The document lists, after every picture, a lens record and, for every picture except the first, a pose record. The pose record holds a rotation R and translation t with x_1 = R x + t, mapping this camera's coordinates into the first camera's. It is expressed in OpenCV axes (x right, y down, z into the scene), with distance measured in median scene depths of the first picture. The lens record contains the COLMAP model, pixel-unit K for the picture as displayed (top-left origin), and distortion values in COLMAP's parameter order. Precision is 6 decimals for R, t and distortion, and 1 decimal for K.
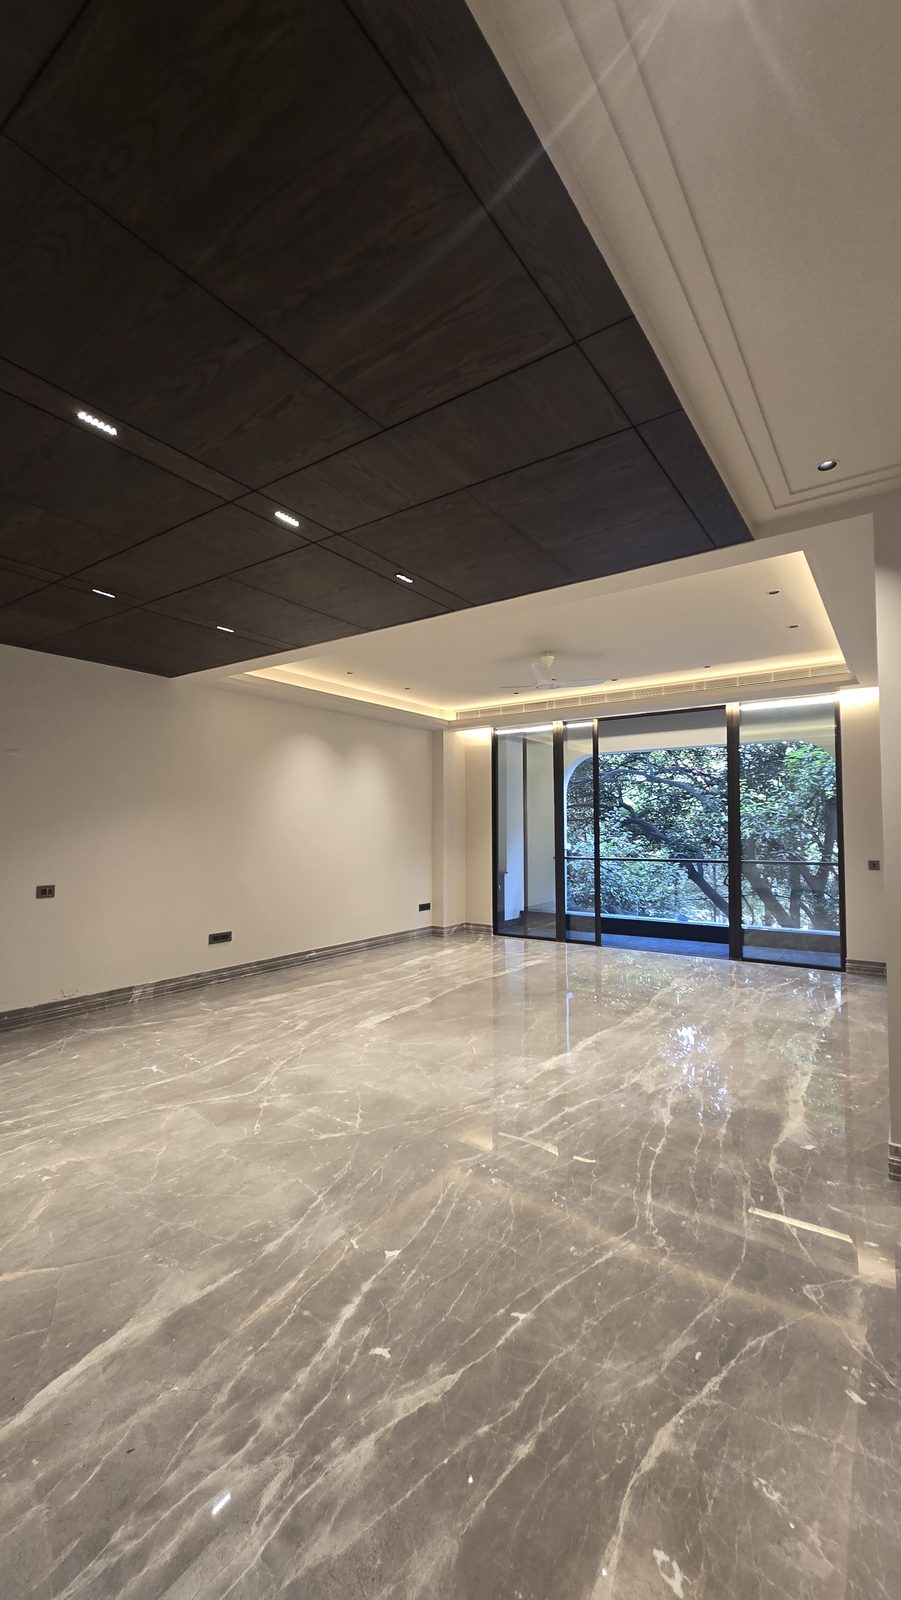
lens RADIAL K [[654.2, 0, 462.4], [0, 654.2, 797.4], [0, 0, 1]] dist [-0.001802, 0.000538]
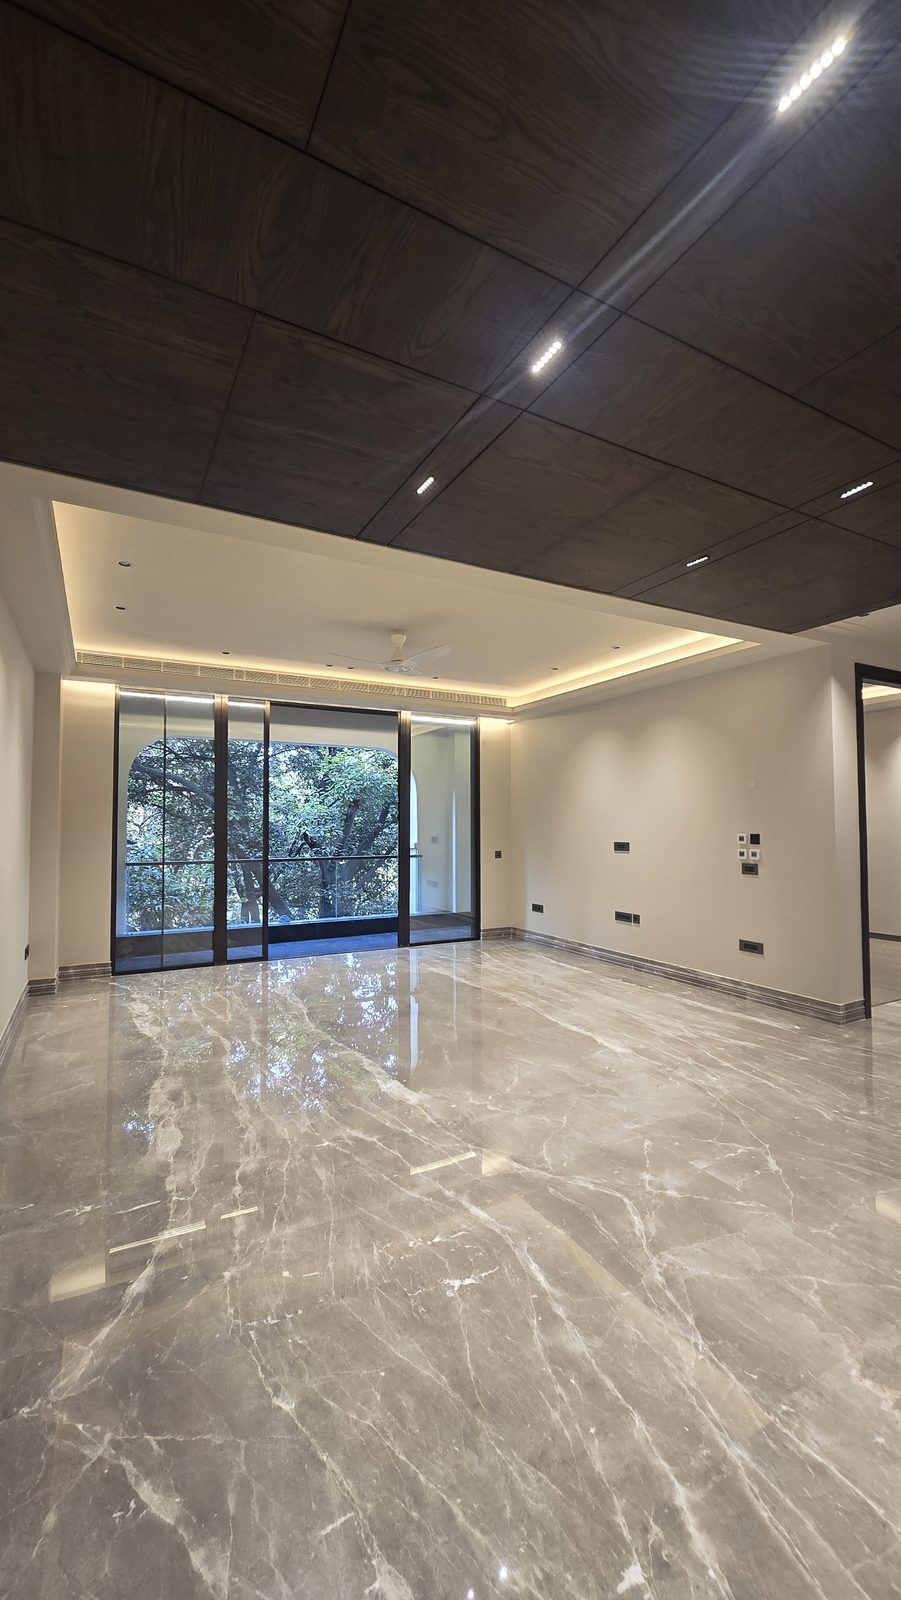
lens RADIAL K [[654.2, 0, 464.3], [0, 654.2, 802.2], [0, 0, 1]] dist [-0.001802, 0.000538]
pose [[0.444663, 0.033948, 0.895055, -0.859591], [-0.043369, 0.998925, -0.016342, 0.033822], [-0.894648, -0.031551, 0.445657, 0.699022]]
